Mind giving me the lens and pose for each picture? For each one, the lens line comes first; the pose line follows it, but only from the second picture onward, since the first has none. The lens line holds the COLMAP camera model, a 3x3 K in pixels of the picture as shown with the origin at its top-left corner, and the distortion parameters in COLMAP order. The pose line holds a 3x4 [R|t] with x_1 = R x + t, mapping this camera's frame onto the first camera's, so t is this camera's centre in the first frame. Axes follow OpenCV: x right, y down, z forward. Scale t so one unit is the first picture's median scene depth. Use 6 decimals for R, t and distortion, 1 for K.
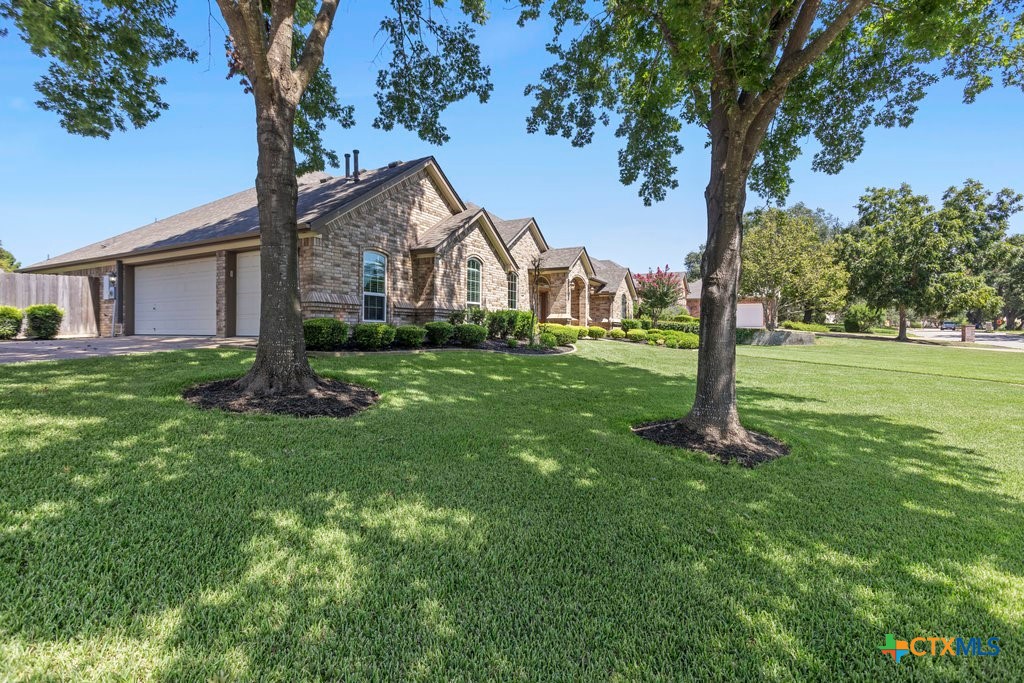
lens RADIAL K [[493.1, 0, 492.3], [0, 493.1, 322.2], [0, 0, 1]] dist [-0.019812, 0.002734]
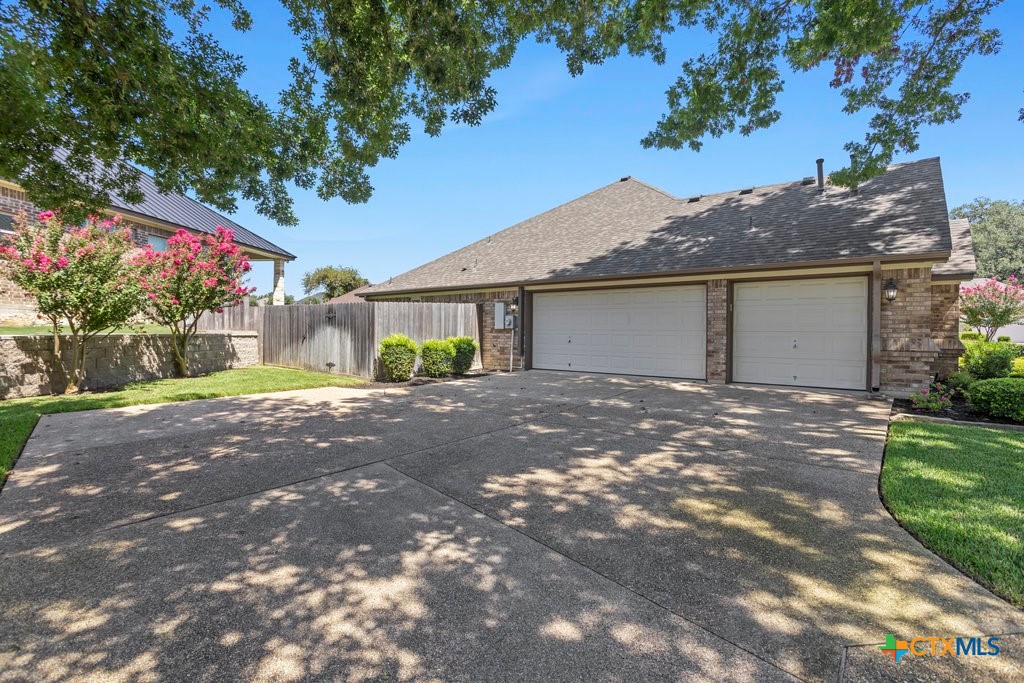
lens RADIAL K [[493.1, 0, 513.1], [0, 493.1, 335.0], [0, 0, 1]] dist [-0.019812, 0.002734]
pose [[0.986944, 0.006288, -0.160942, -0.599704], [-0.002510, 0.999717, 0.023665, -0.055967], [0.161045, -0.022952, 0.986680, 0.093541]]
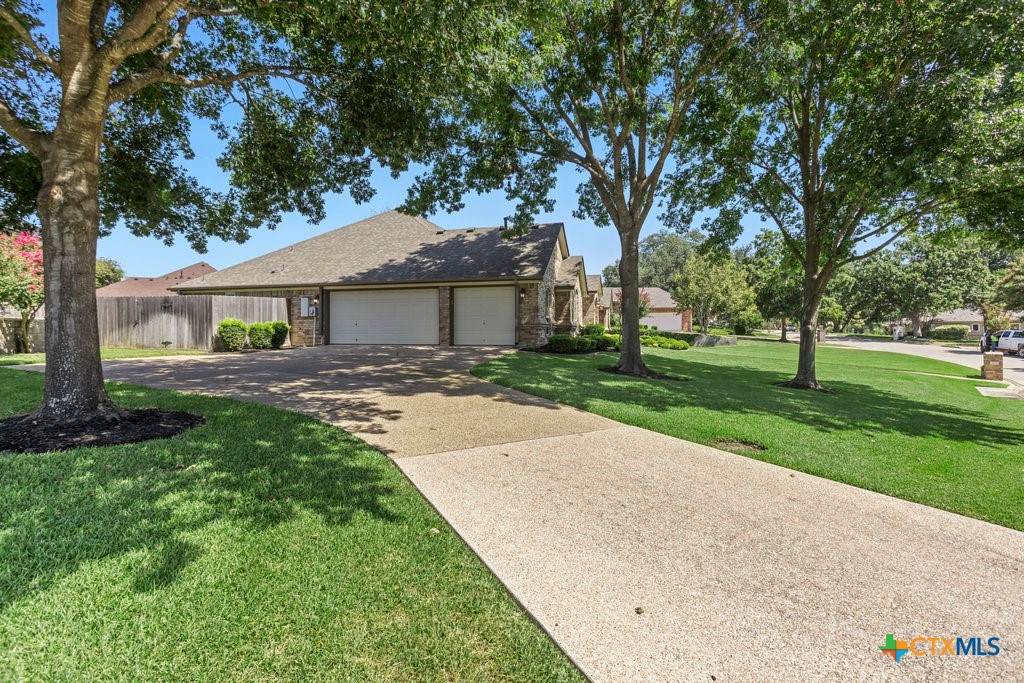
lens RADIAL K [[493.1, 0, 502.0], [0, 493.1, 332.6], [0, 0, 1]] dist [-0.019812, 0.002734]
pose [[0.971060, -0.003692, 0.238809, -0.579556], [-0.001015, 0.999808, 0.019583, -0.029471], [-0.238836, -0.019259, 0.970869, -0.358858]]
